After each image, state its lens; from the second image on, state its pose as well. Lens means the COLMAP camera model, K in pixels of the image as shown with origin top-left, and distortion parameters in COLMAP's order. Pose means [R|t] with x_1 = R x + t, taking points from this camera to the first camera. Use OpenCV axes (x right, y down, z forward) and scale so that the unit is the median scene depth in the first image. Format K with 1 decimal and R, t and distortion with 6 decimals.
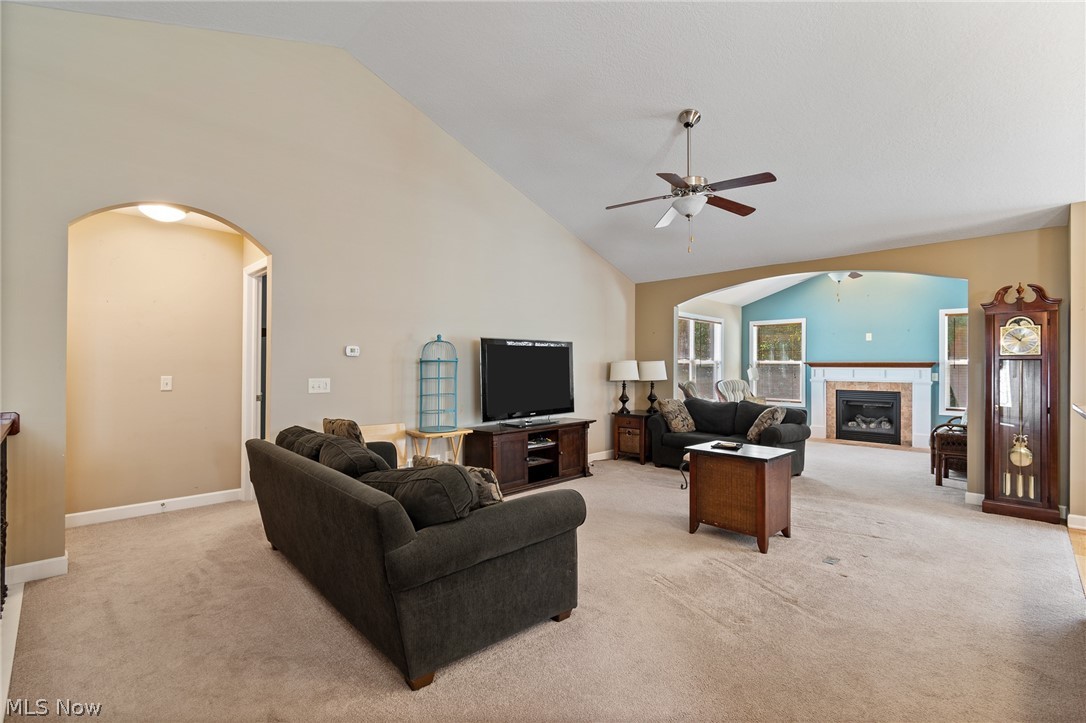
lens RADIAL K [[483.9, 0, 547.1], [0, 483.9, 366.2], [0, 0, 1]] dist [0.002950, -0.002400]
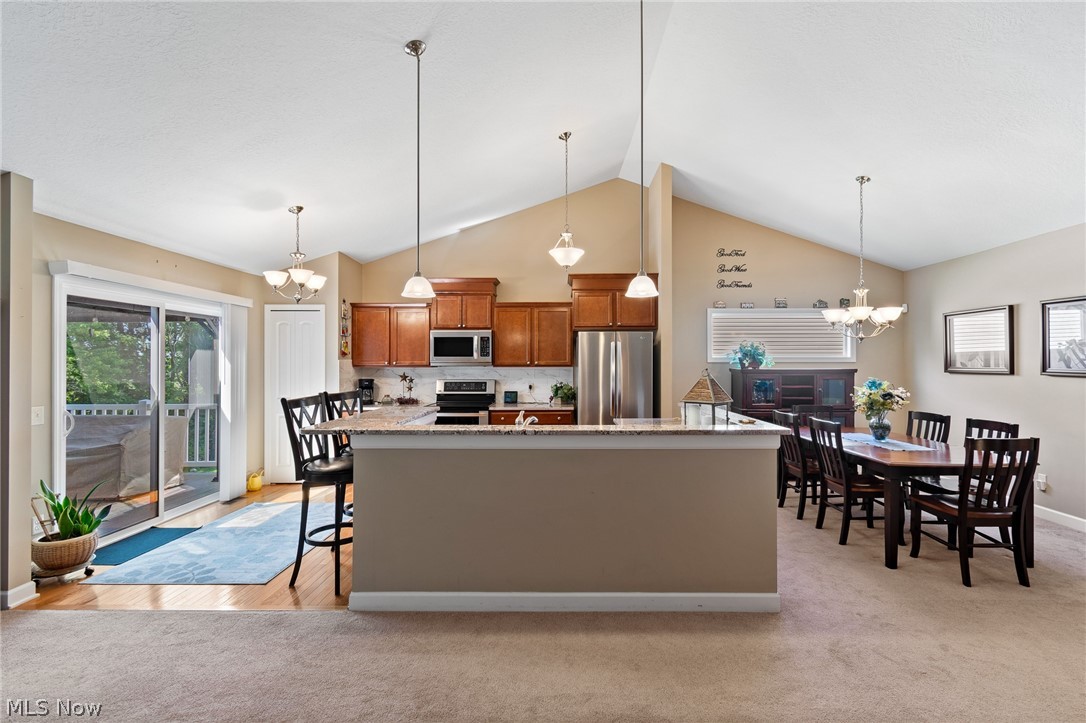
lens RADIAL K [[483.9, 0, 560.8], [0, 483.9, 362.6], [0, 0, 1]] dist [0.002950, -0.002400]
pose [[-0.699631, -0.006253, 0.714477, -0.032920], [-0.006712, 0.999975, 0.002180, -0.043652], [-0.714473, -0.003270, -0.699656, 0.787257]]
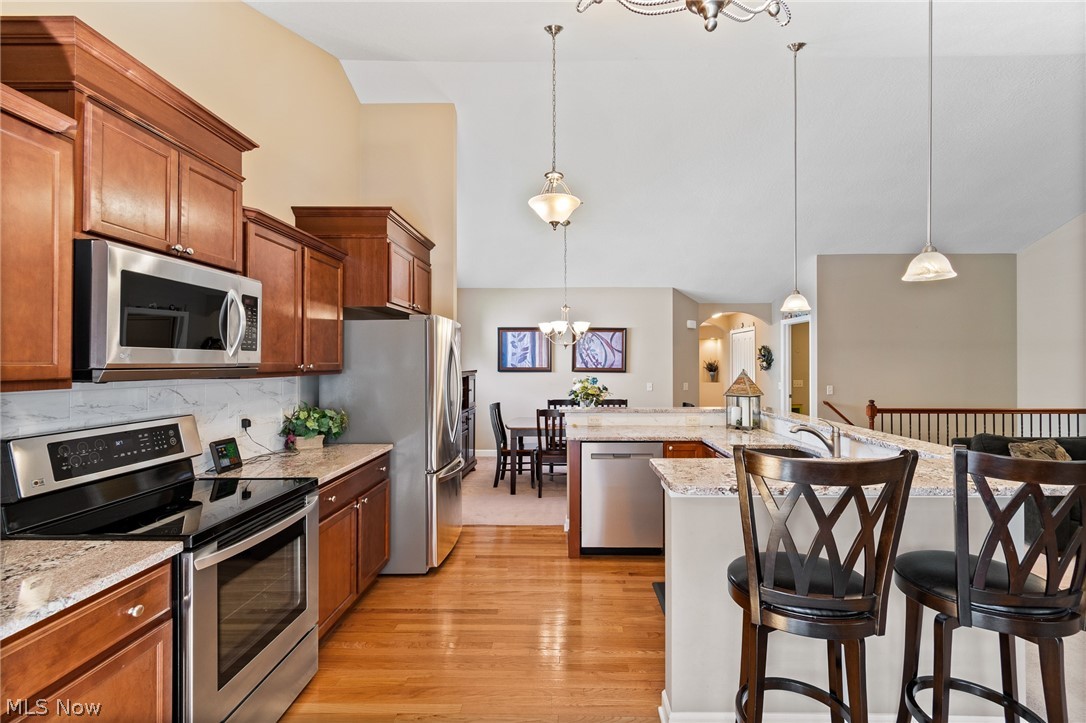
lens RADIAL K [[483.9, 0, 550.3], [0, 483.9, 357.5], [0, 0, 1]] dist [0.002950, -0.002400]
pose [[-0.729893, -0.012952, -0.683438, 1.191919], [-0.001430, 0.999847, -0.017421, -0.040557], [0.683560, -0.011738, -0.729800, 0.560830]]
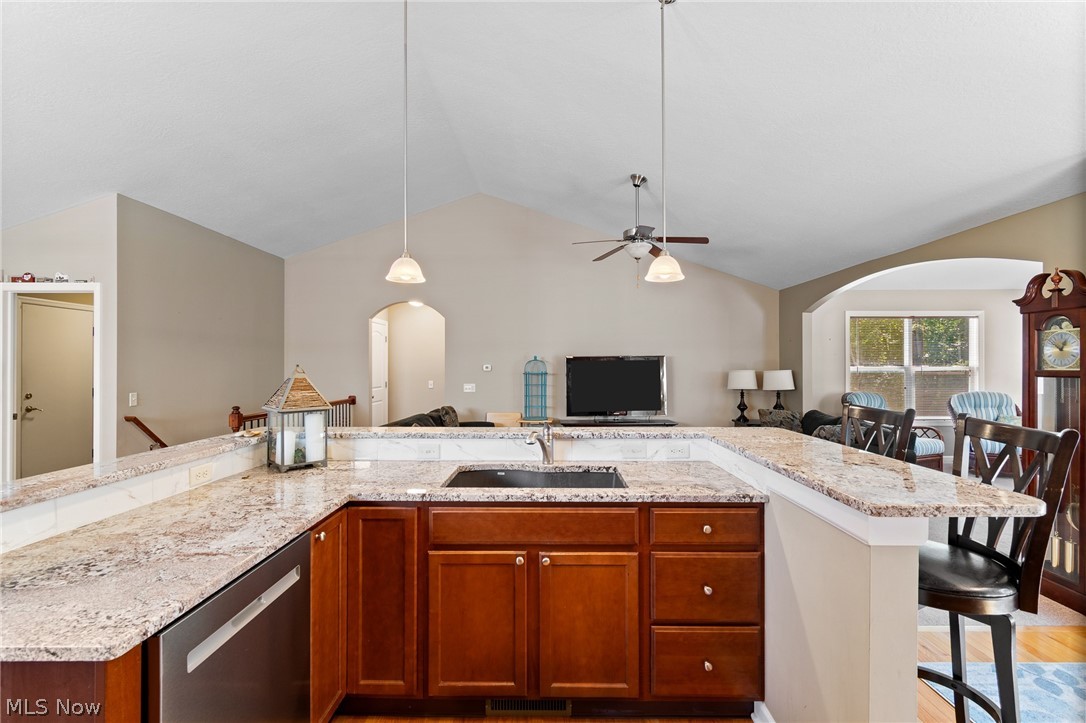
lens RADIAL K [[483.9, 0, 544.9], [0, 483.9, 365.6], [0, 0, 1]] dist [0.002950, -0.002400]
pose [[0.700587, -0.008021, -0.713522, 0.872546], [0.007082, 0.999966, -0.004288, -0.028028], [0.713531, -0.002049, 0.700620, -0.040761]]
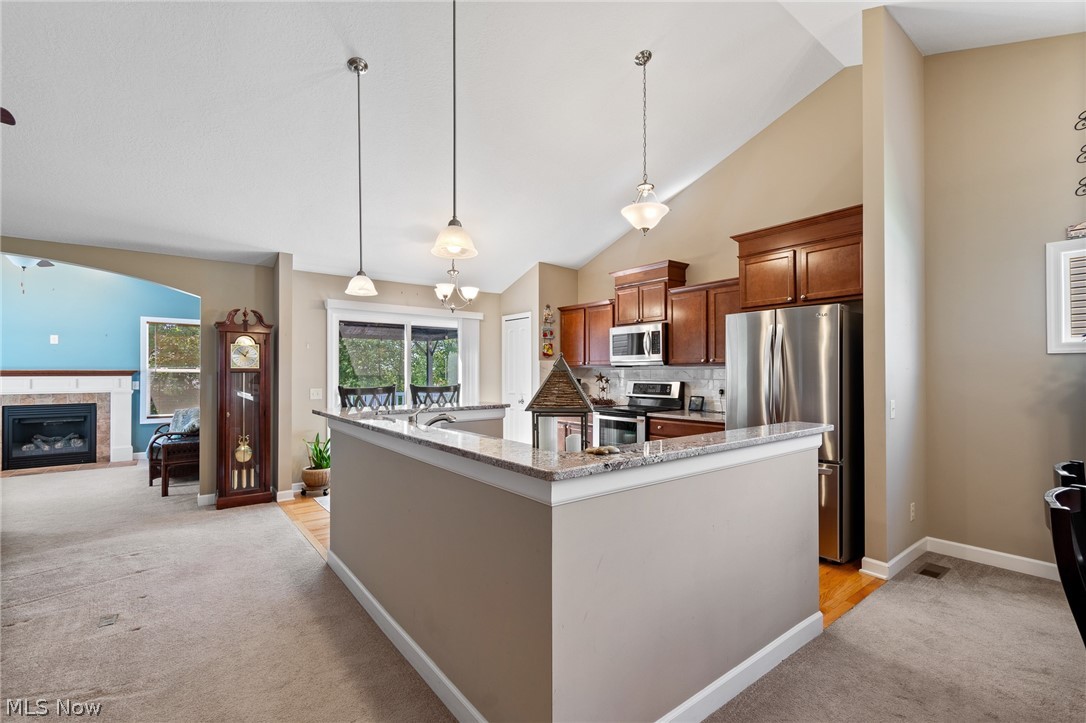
lens RADIAL K [[483.9, 0, 548.4], [0, 483.9, 367.6], [0, 0, 1]] dist [0.002950, -0.002400]
pose [[0.124288, 0.001453, 0.992245, -0.099605], [-0.000568, 0.999999, -0.001393, -0.021662], [-0.992246, -0.000391, 0.124288, 0.104903]]
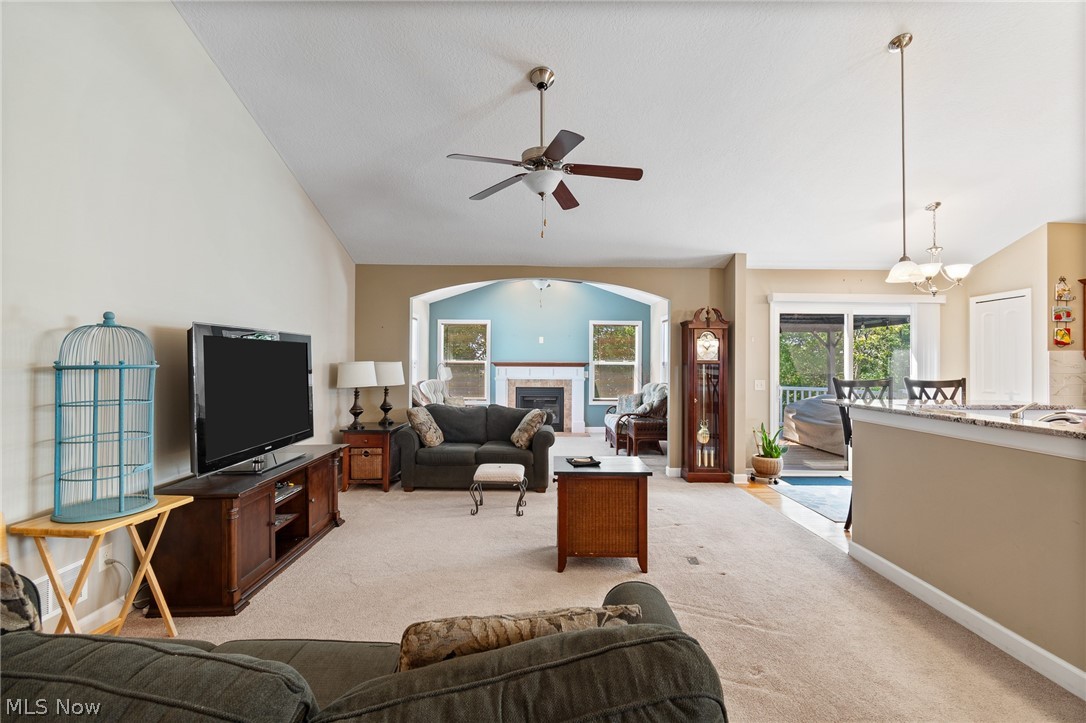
lens RADIAL K [[483.9, 0, 548.9], [0, 483.9, 362.6], [0, 0, 1]] dist [0.002950, -0.002400]
pose [[0.700531, 0.000603, 0.713622, -0.258208], [-0.002384, 0.999996, 0.001496, -0.016409], [-0.713618, -0.002749, 0.700530, 0.345797]]
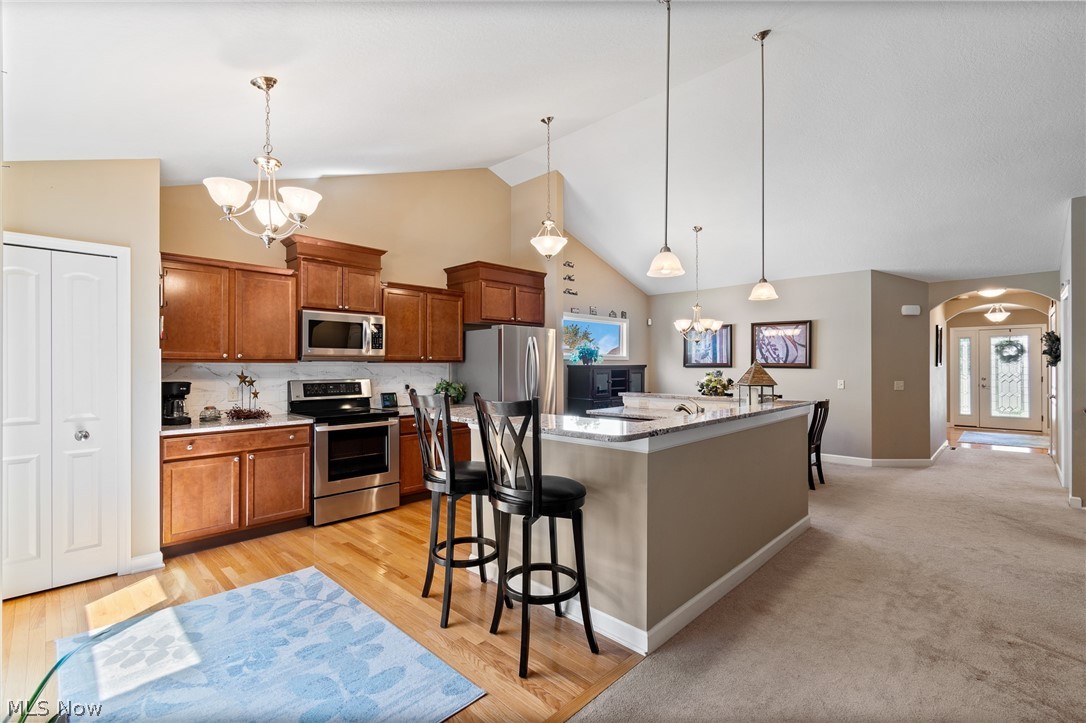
lens RADIAL K [[483.9, 0, 544.6], [0, 483.9, 359.6], [0, 0, 1]] dist [0.002950, -0.002400]
pose [[-0.999965, -0.004168, -0.007292, 0.722292], [-0.004045, 0.999851, -0.016773, -0.016781], [0.007361, -0.016743, -0.999833, 1.051453]]
